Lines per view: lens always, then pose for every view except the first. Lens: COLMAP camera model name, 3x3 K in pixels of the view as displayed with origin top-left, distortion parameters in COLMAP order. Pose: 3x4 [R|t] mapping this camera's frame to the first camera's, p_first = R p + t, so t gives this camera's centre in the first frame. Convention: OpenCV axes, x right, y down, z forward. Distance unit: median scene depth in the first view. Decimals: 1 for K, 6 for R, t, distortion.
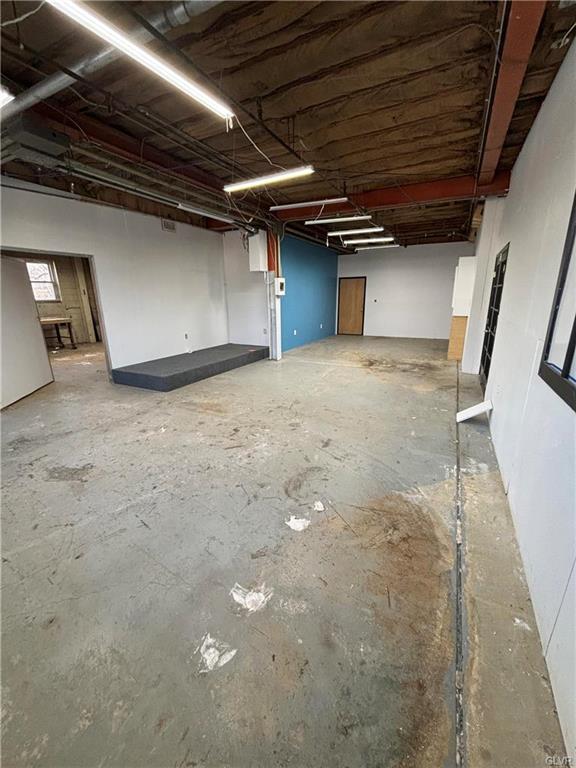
lens RADIAL K [[311.2, 0, 289.7], [0, 311.2, 383.2], [0, 0, 1]] dist [0.001818, -0.000729]
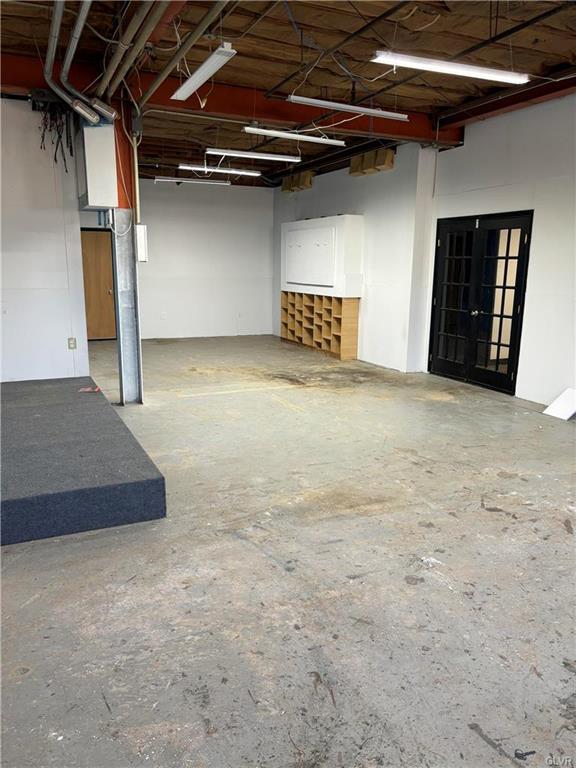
lens RADIAL K [[581.5, 0, 288.1], [0, 581.5, 386.2], [0, 0, 1]] dist [0.009102, -0.008414]
pose [[0.615294, -0.142660, 0.775282, -1.019888], [0.196140, 0.980264, 0.024715, -0.137422], [-0.763507, 0.136856, 0.631132, 0.538278]]
